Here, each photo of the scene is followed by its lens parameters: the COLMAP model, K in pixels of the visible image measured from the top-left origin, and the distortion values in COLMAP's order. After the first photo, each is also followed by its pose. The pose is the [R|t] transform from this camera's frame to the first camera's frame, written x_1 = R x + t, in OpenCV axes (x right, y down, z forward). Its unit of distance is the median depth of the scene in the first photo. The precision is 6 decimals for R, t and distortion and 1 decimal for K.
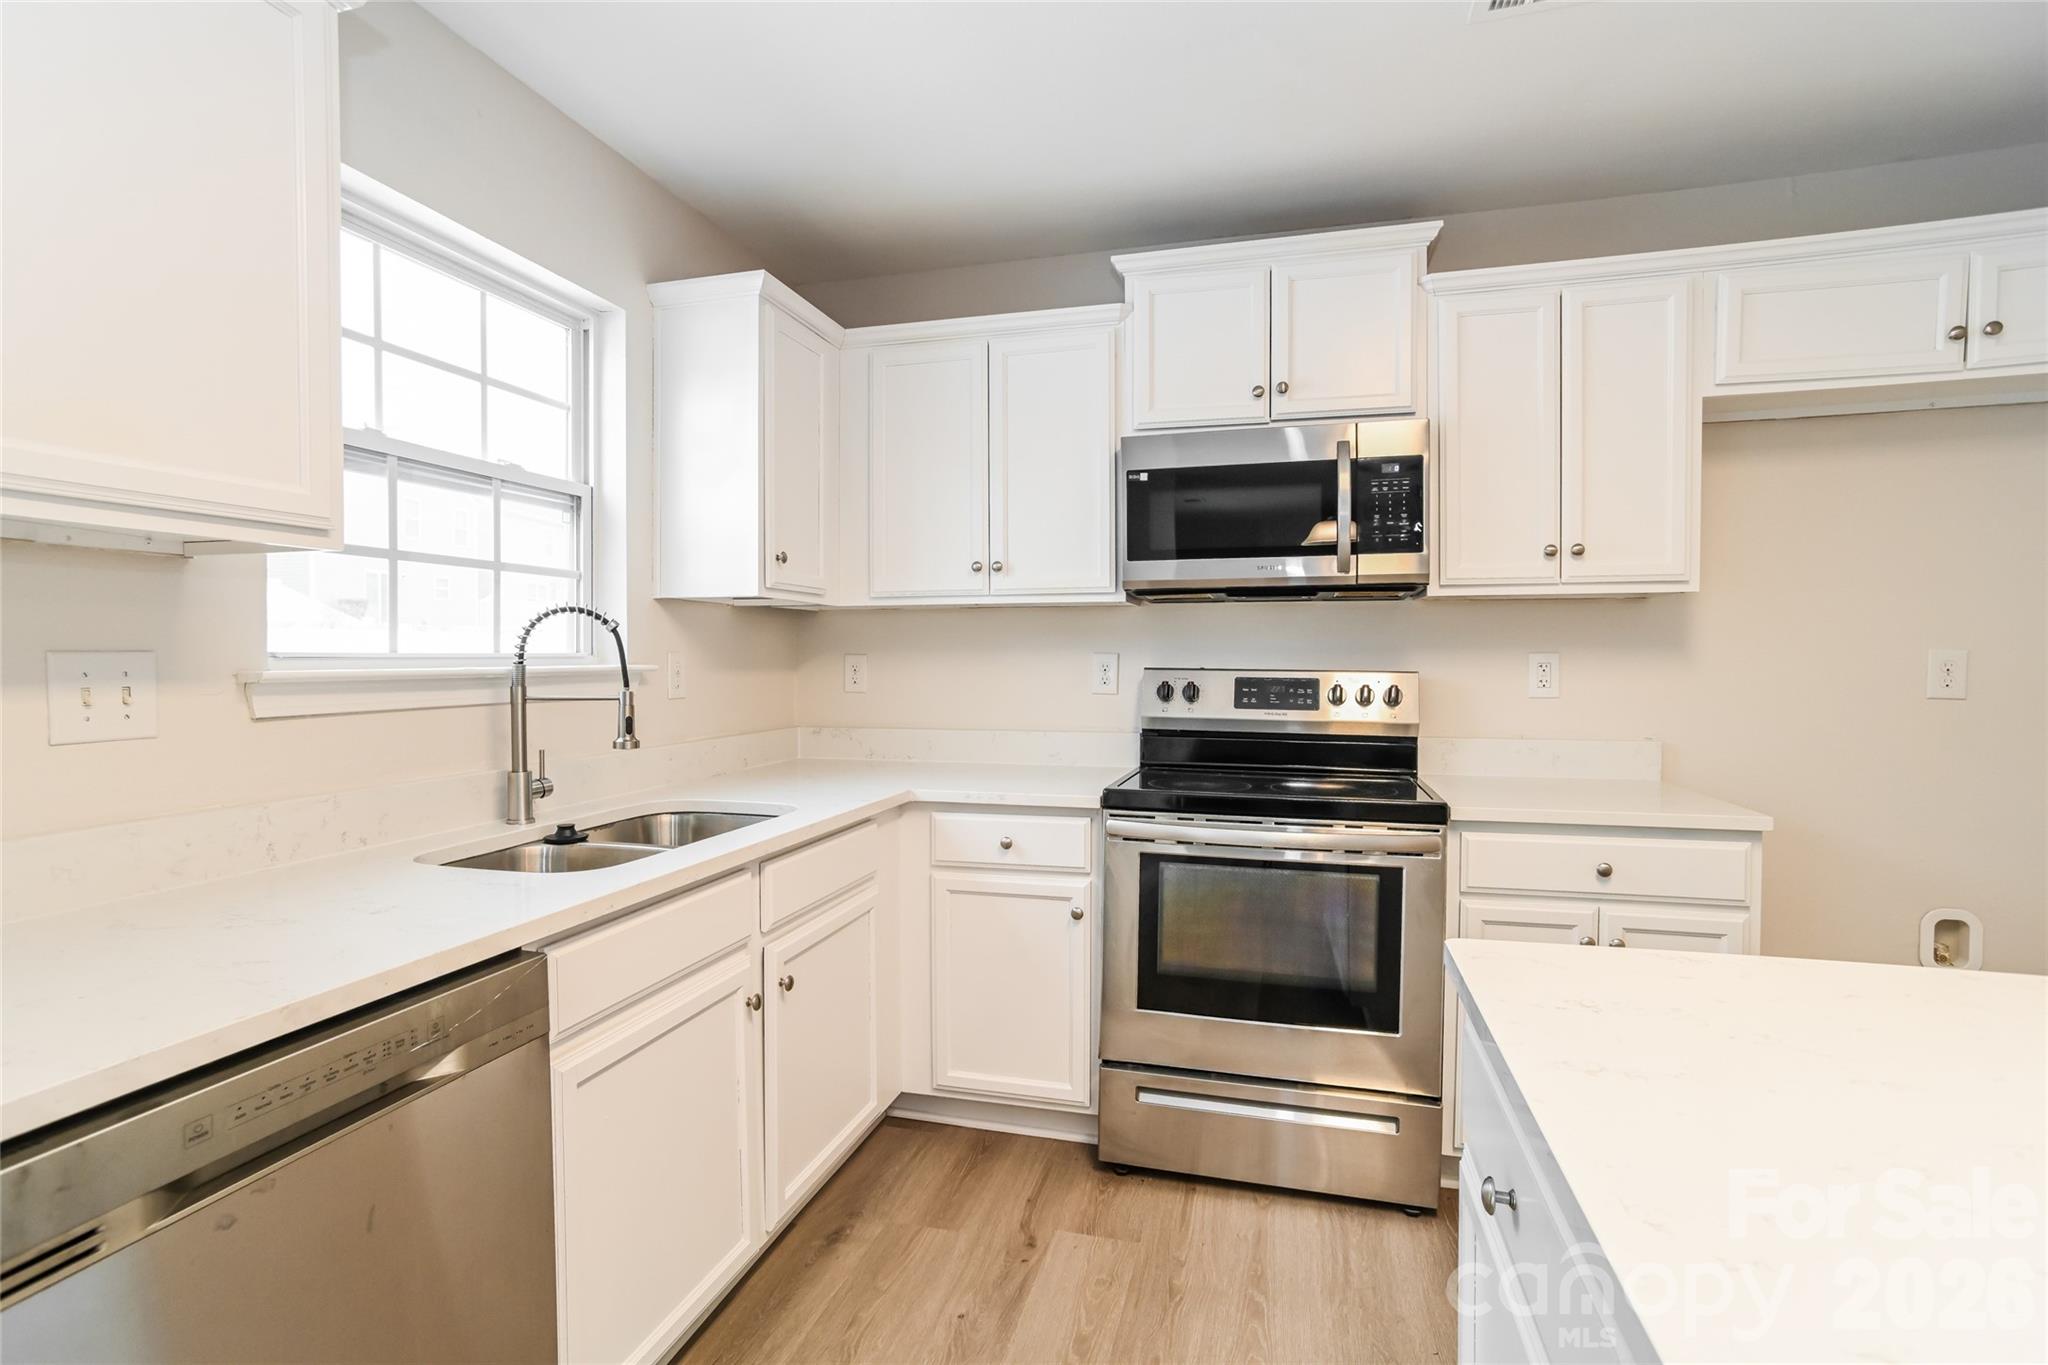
lens RADIAL K [[999.3, 0, 1026.3], [0, 999.3, 670.1], [0, 0, 1]] dist [-0.001279, -0.000115]
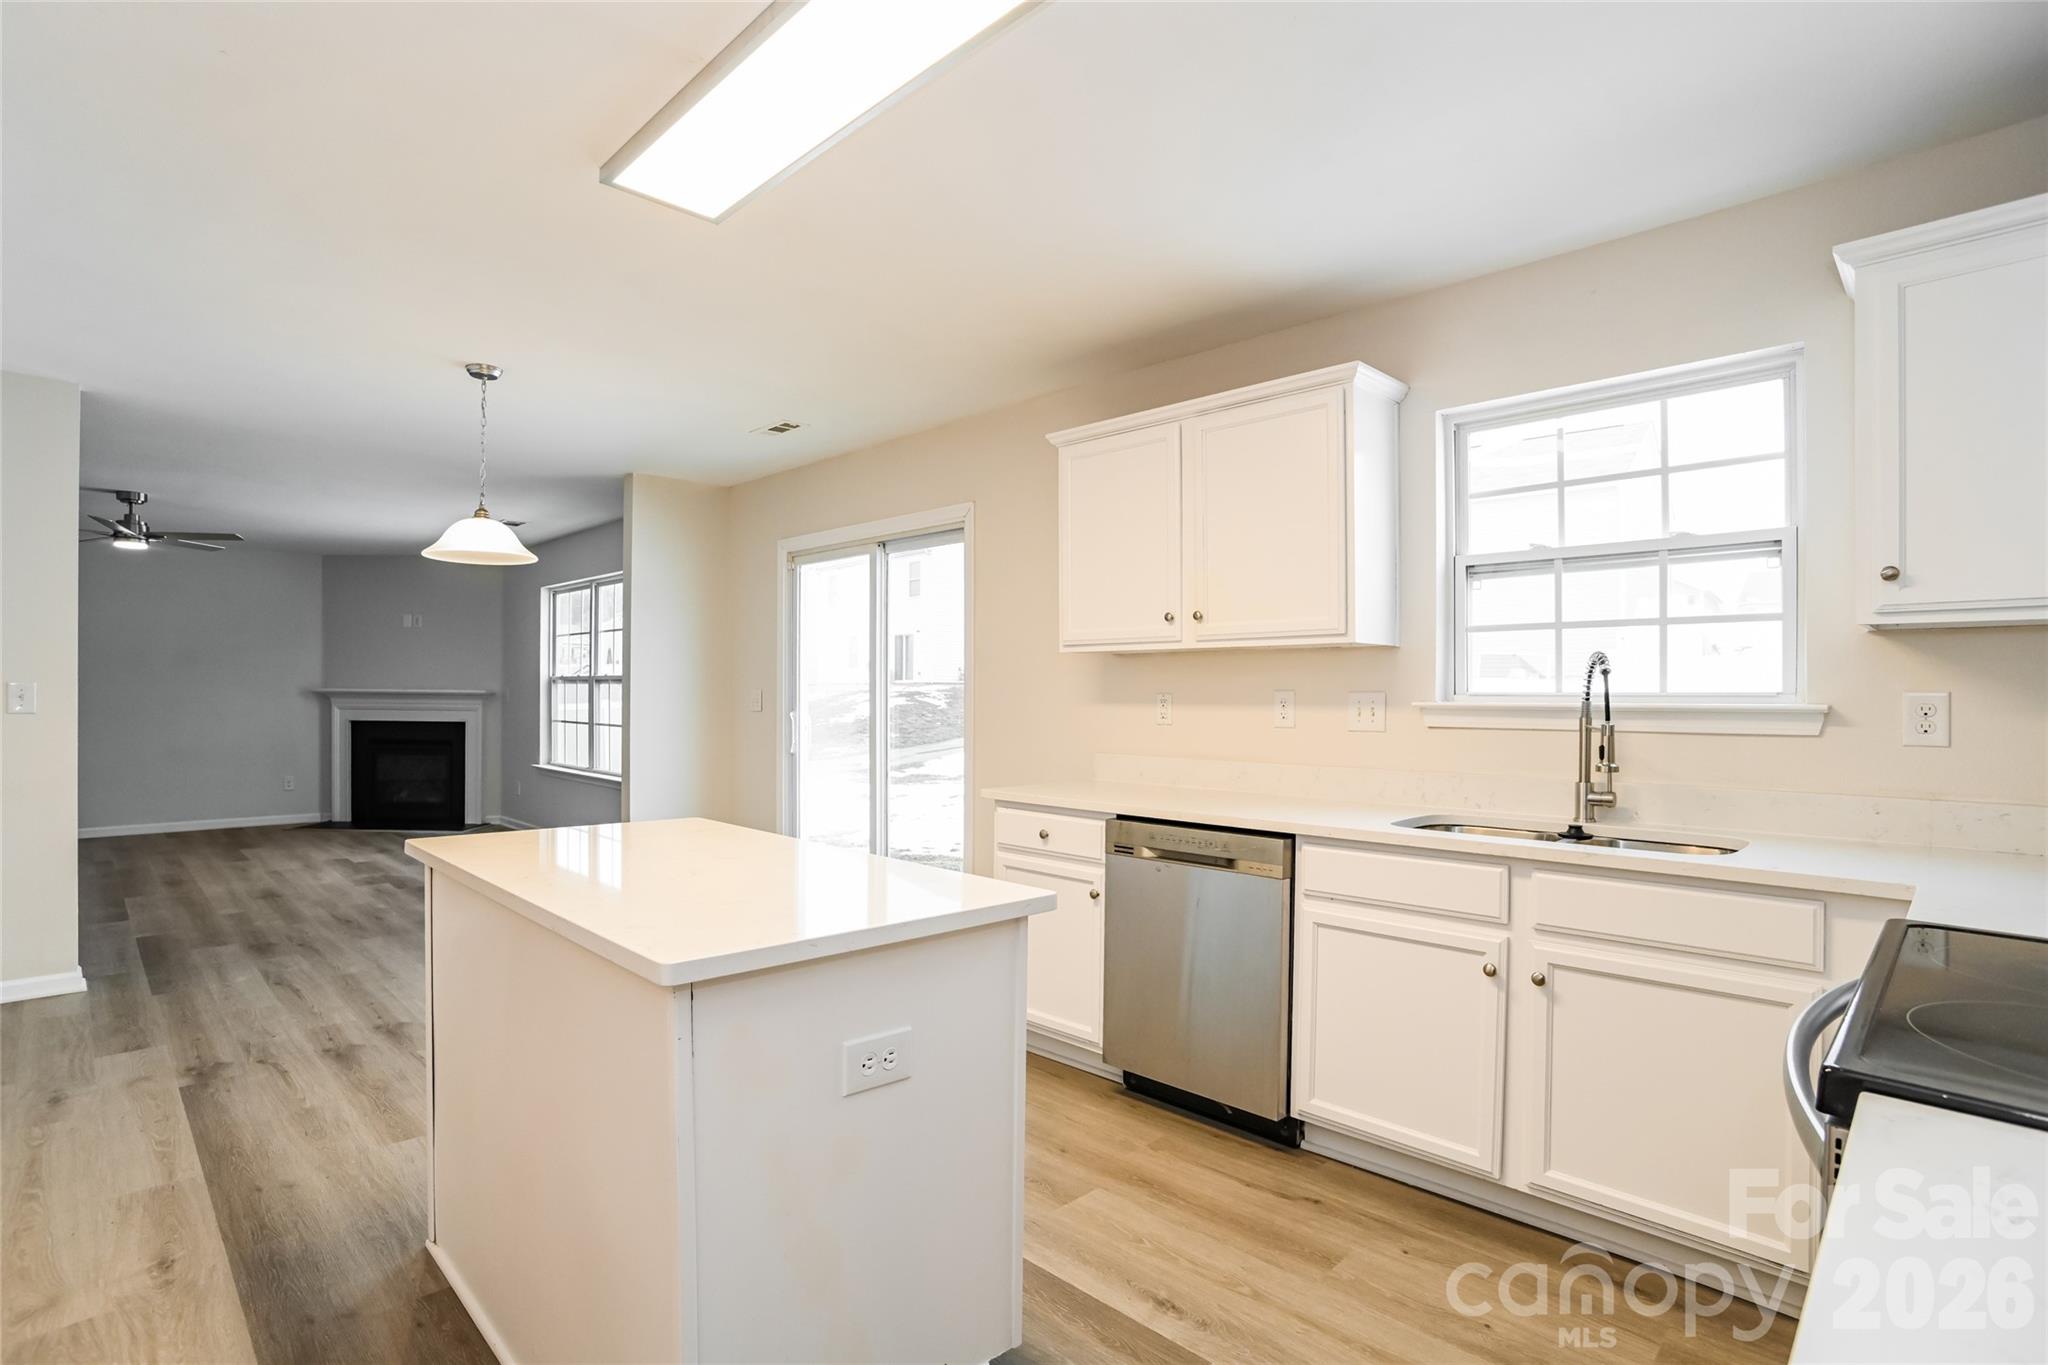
lens RADIAL K [[999.3, 0, 1026.3], [0, 999.3, 689.1], [0, 0, 1]] dist [-0.001279, -0.000115]
pose [[-0.510616, -0.002113, -0.859806, 1.007312], [-0.012182, 0.999914, 0.004778, -0.019057], [0.859722, 0.012914, -0.510598, 1.046493]]
